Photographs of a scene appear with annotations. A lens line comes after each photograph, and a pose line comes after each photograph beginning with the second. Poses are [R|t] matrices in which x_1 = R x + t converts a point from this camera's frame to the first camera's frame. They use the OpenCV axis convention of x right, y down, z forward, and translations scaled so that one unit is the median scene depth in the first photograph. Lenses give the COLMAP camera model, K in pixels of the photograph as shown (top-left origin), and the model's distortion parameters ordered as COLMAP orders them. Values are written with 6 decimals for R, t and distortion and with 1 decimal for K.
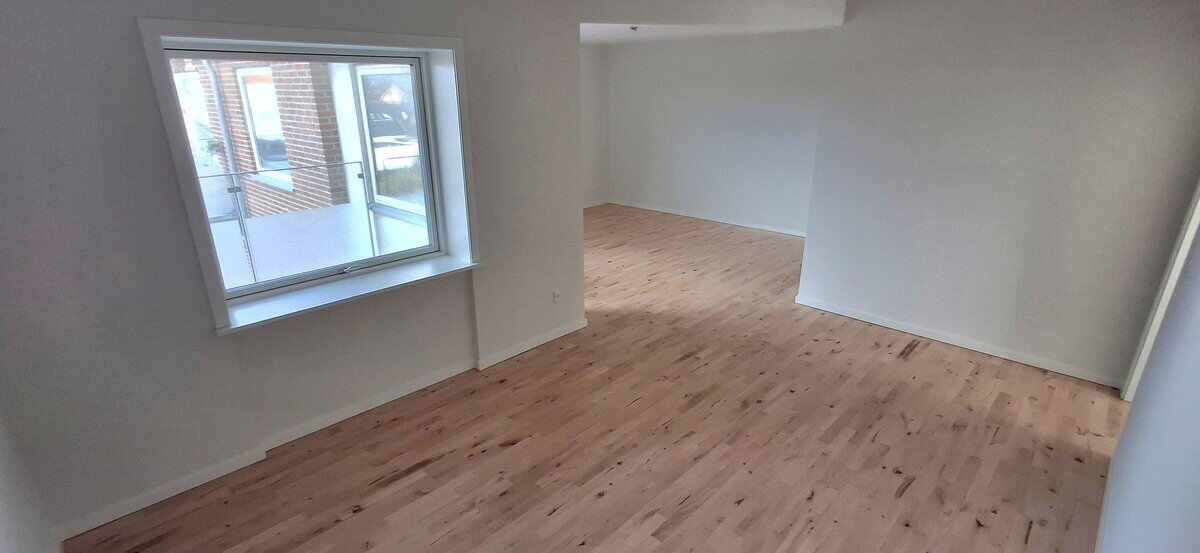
lens RADIAL K [[545.9, 0, 600.0], [0, 545.9, 276.5], [0, 0, 1]] dist [0.000445, 0.000266]
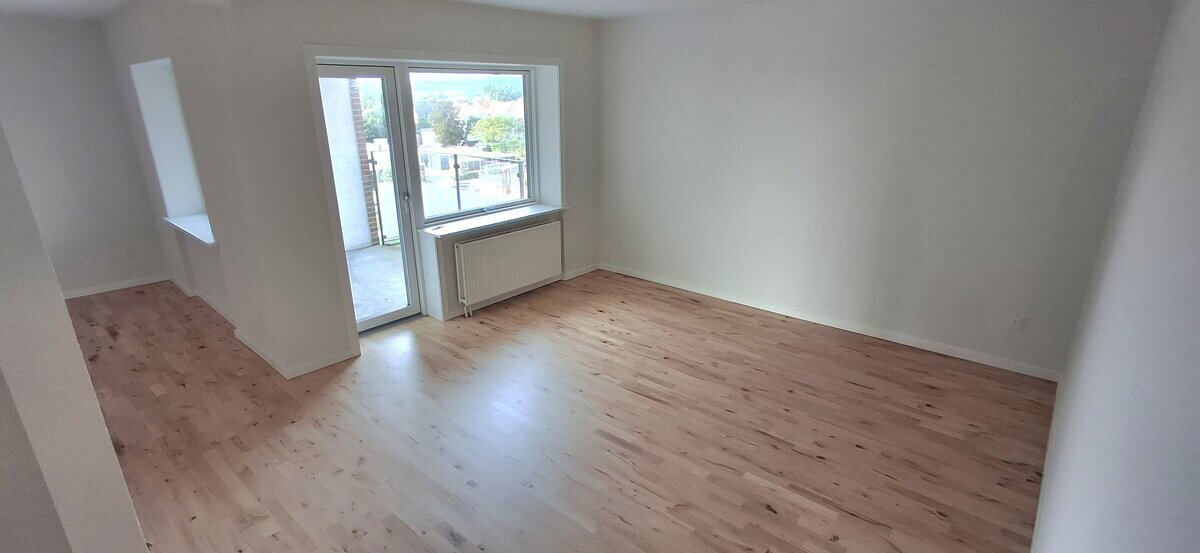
lens RADIAL K [[545.9, 0, 600.0], [0, 545.9, 276.5], [0, 0, 1]] dist [0.000445, 0.000266]
pose [[0.048476, 0.323237, -0.945076, 0.698574], [-0.322760, 0.900496, 0.291434, -0.425933], [0.945239, 0.290905, 0.147980, 1.210465]]
